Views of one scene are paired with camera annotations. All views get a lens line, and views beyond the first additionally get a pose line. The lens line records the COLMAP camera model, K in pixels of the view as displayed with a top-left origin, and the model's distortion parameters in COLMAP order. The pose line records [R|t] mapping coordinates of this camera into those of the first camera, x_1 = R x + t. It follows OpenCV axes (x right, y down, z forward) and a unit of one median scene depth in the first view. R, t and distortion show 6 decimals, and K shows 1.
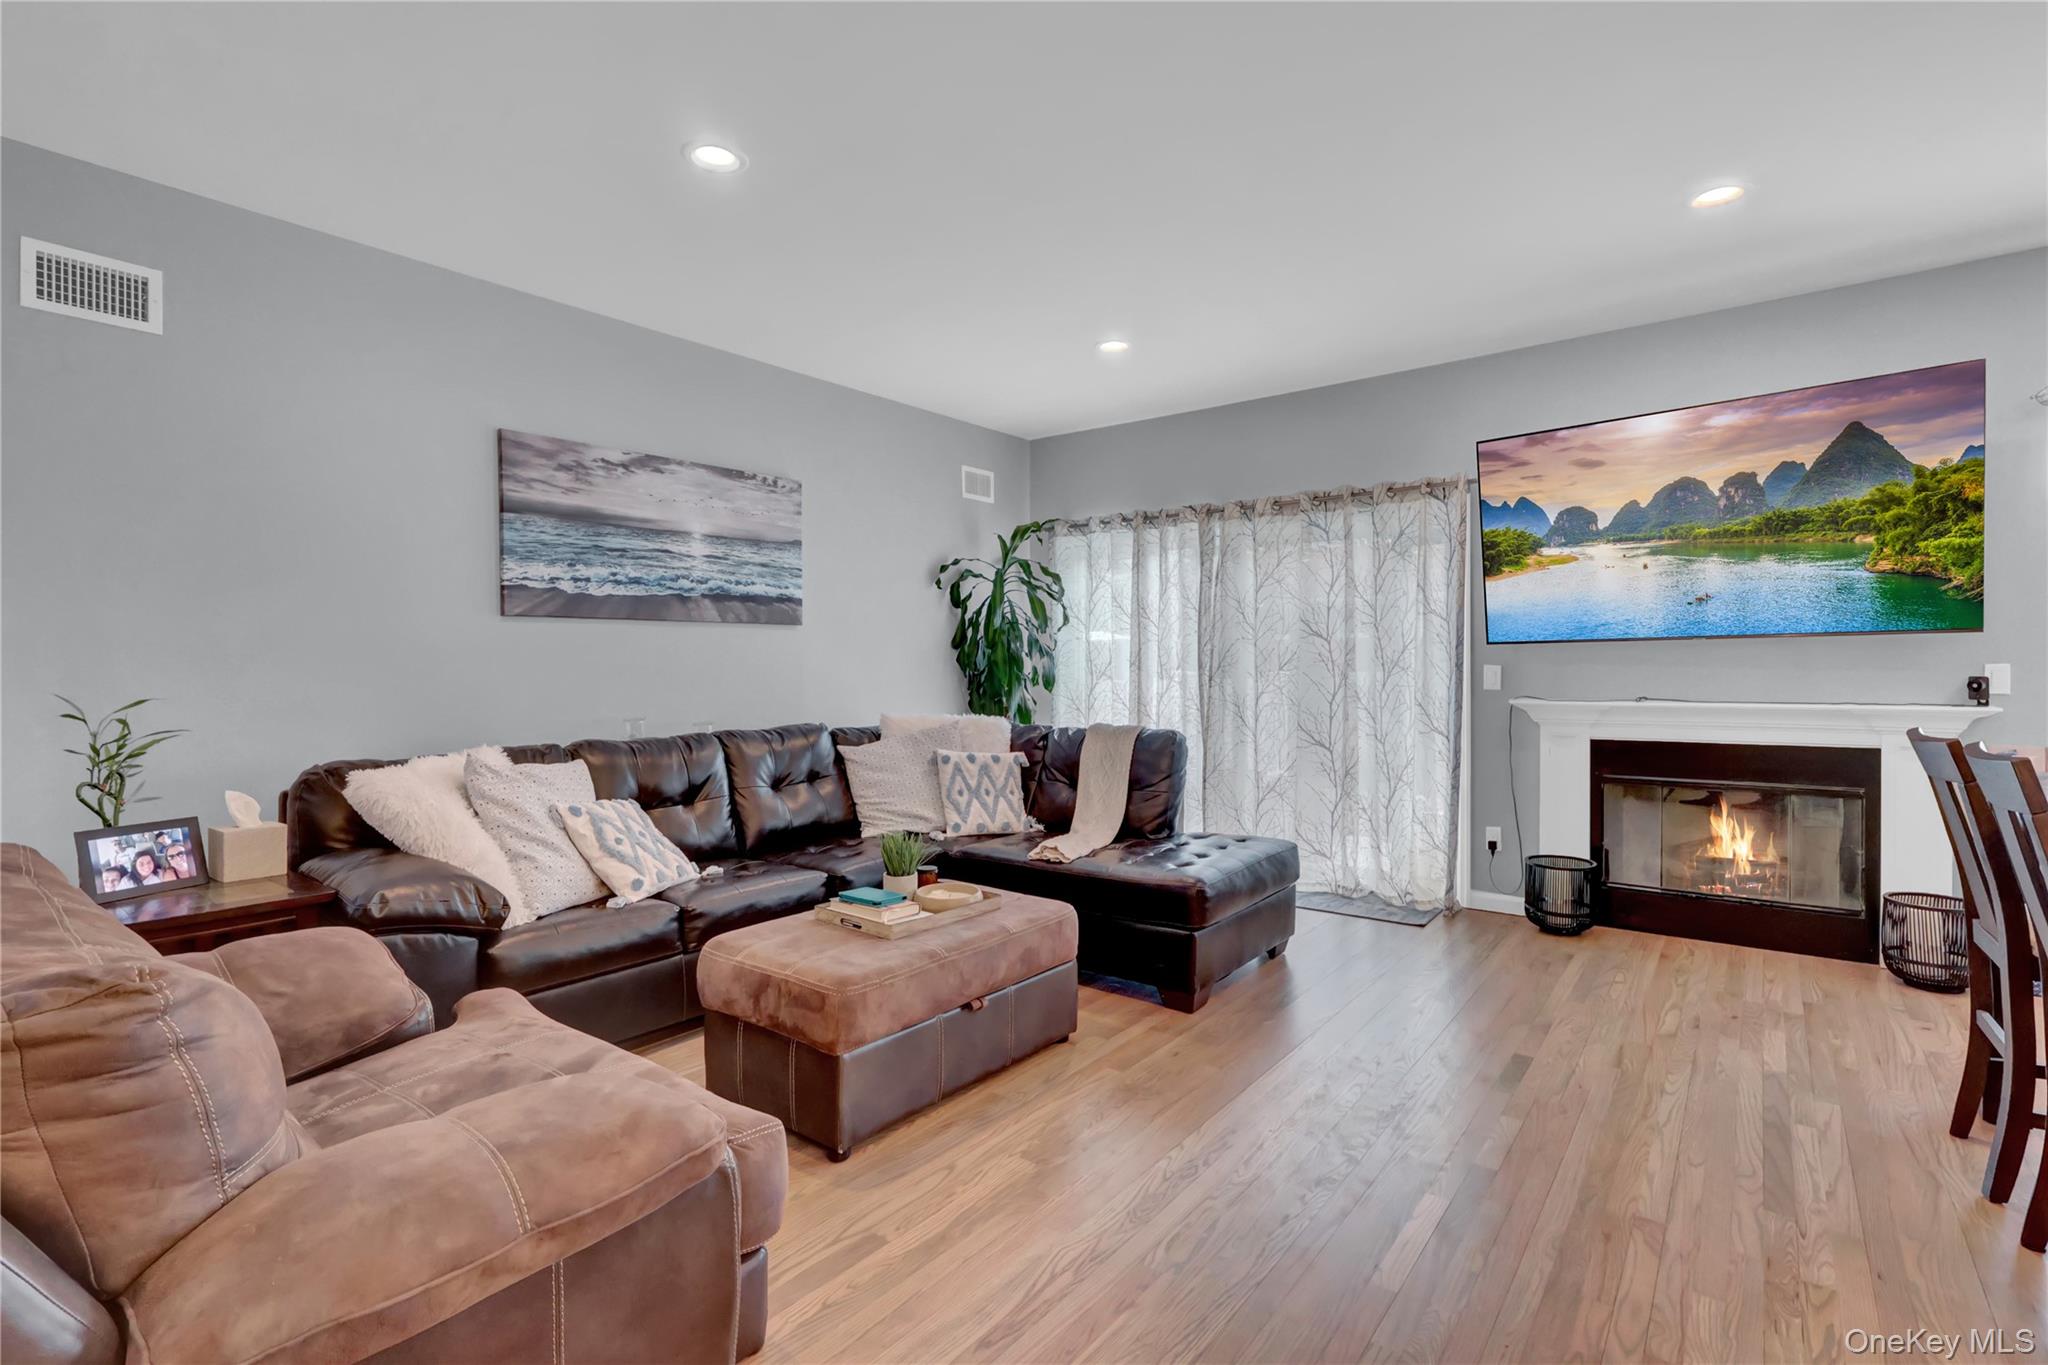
lens RADIAL K [[947.4, 0, 1038.5], [0, 947.4, 673.9], [0, 0, 1]] dist [-0.003608, 0.001171]
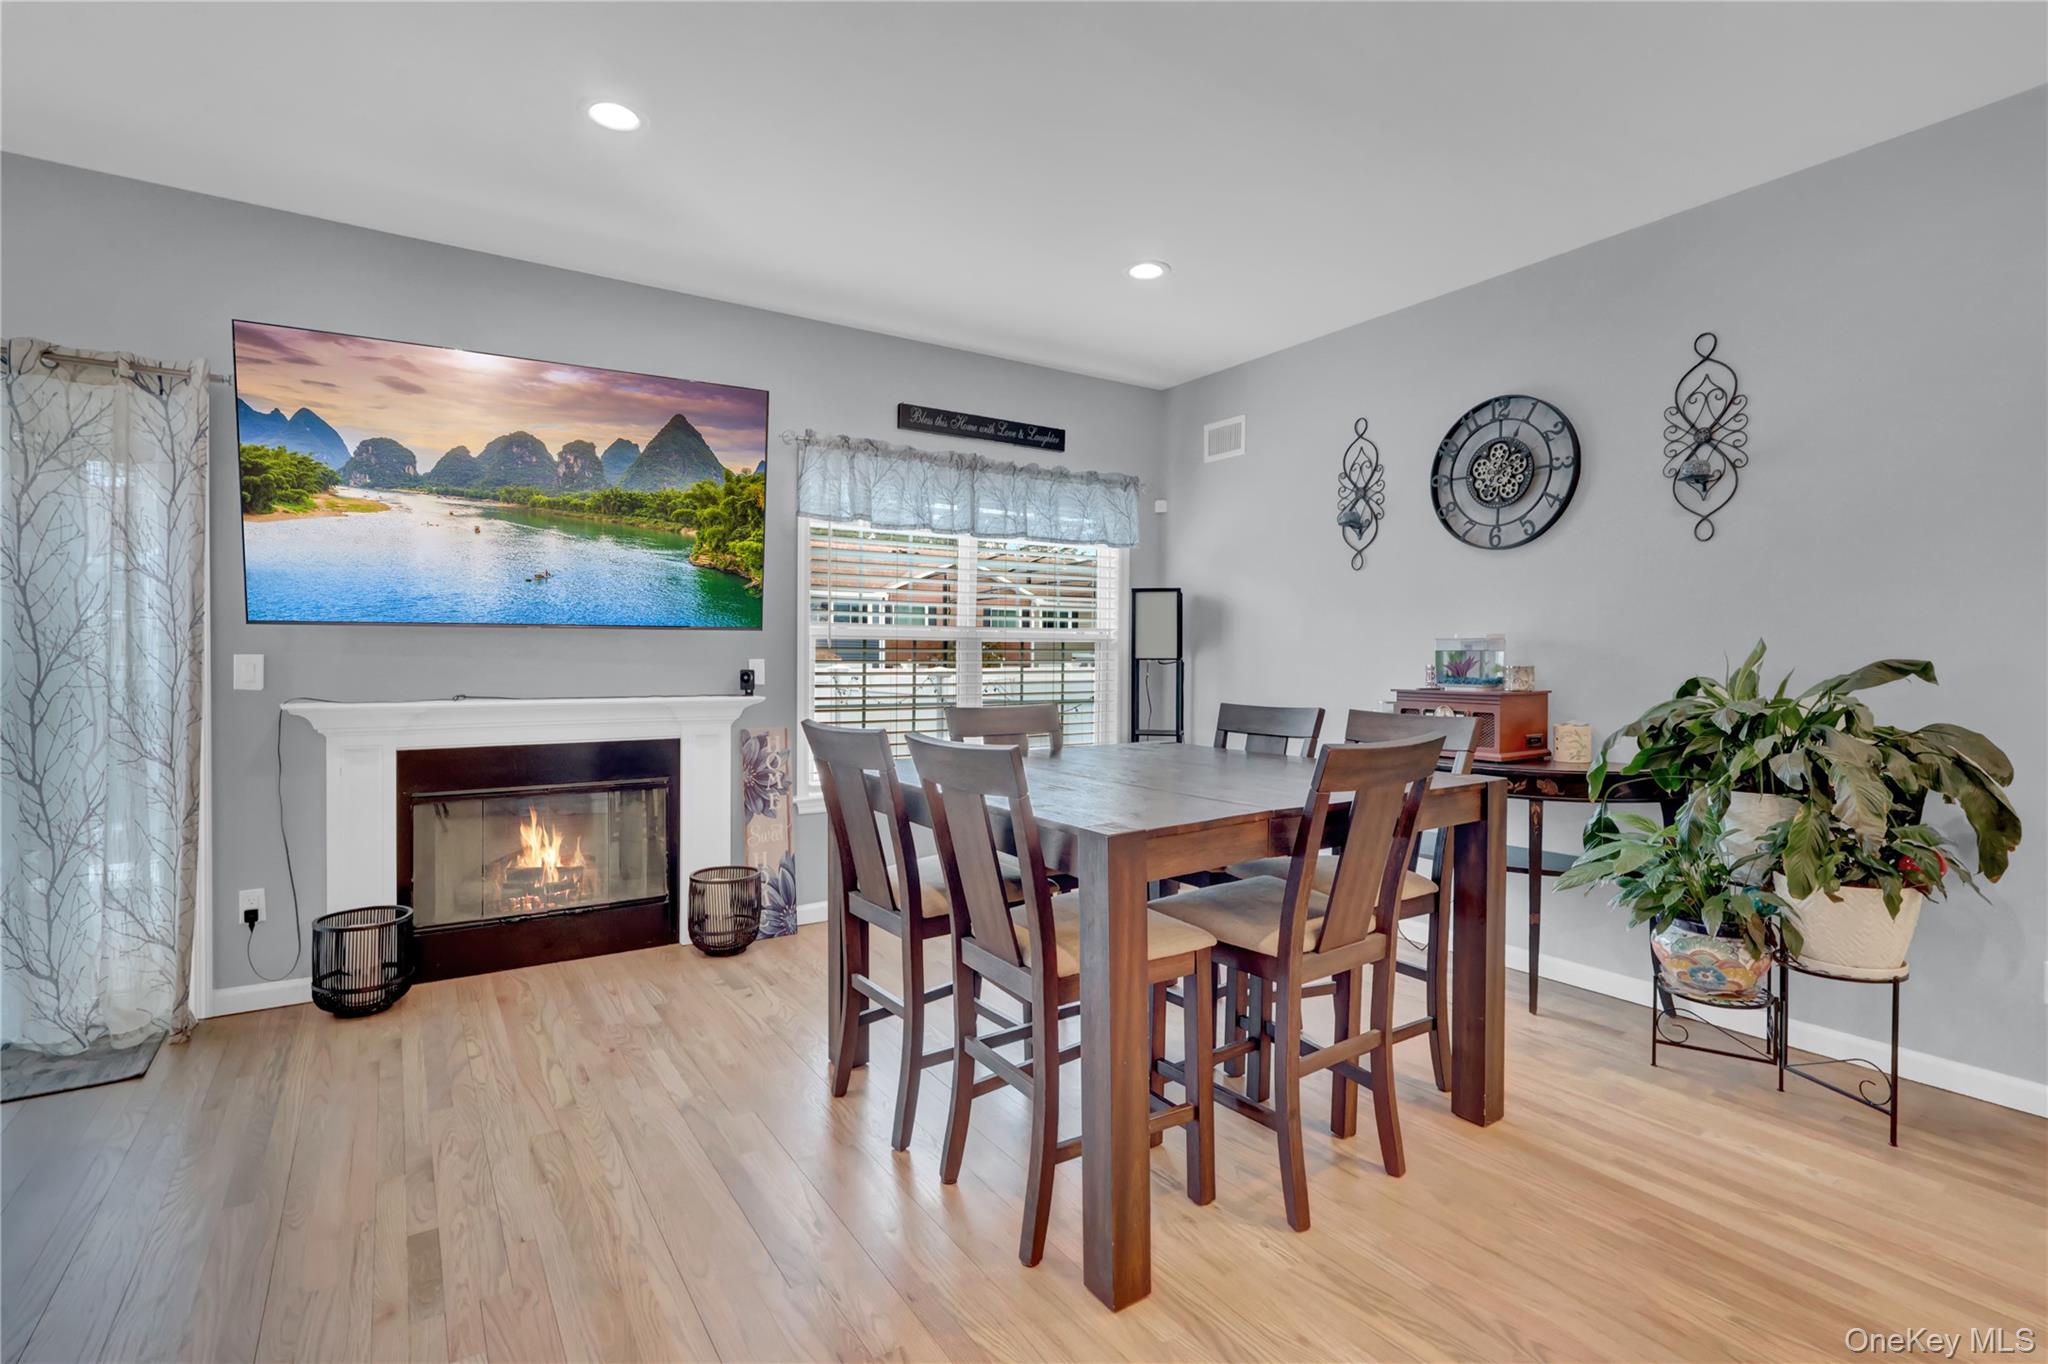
lens RADIAL K [[947.4, 0, 1005.9], [0, 947.4, 696.8], [0, 0, 1]] dist [-0.003608, 0.001171]
pose [[0.323033, -0.025389, 0.946047, 0.016862], [-0.003426, 0.999602, 0.027997, 0.003103], [-0.946381, -0.012285, 0.322818, 0.292208]]
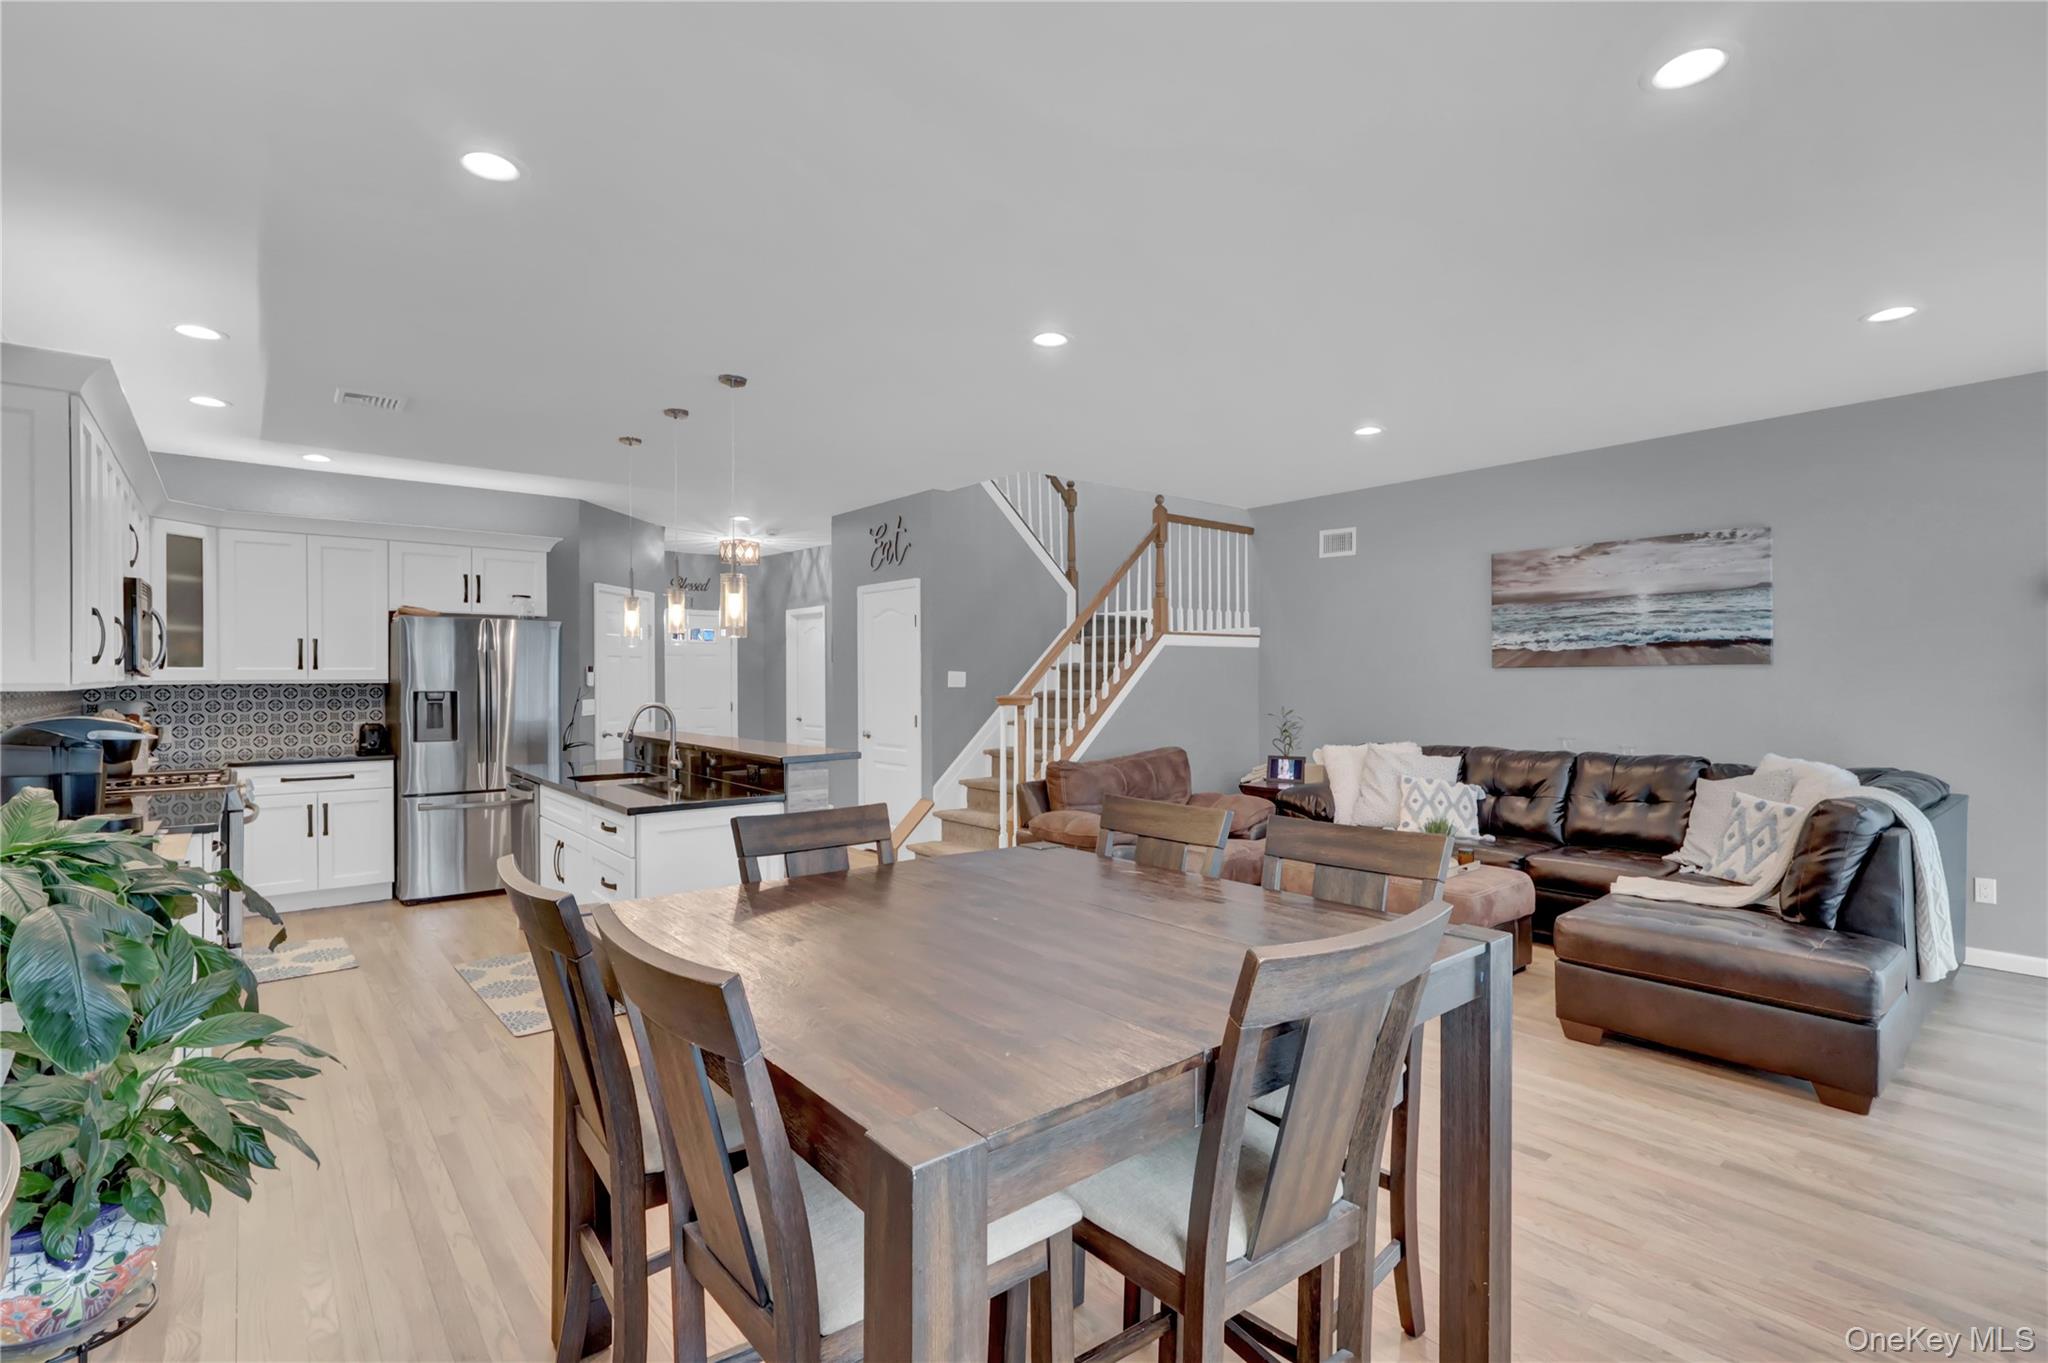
lens RADIAL K [[947.4, 0, 1018.6], [0, 947.4, 680.1], [0, 0, 1]] dist [-0.003608, 0.001171]
pose [[-0.228425, 0.010705, -0.973503, 1.077003], [-0.004022, 0.999921, 0.011939, -0.049582], [0.973553, 0.006643, -0.228364, 0.503964]]
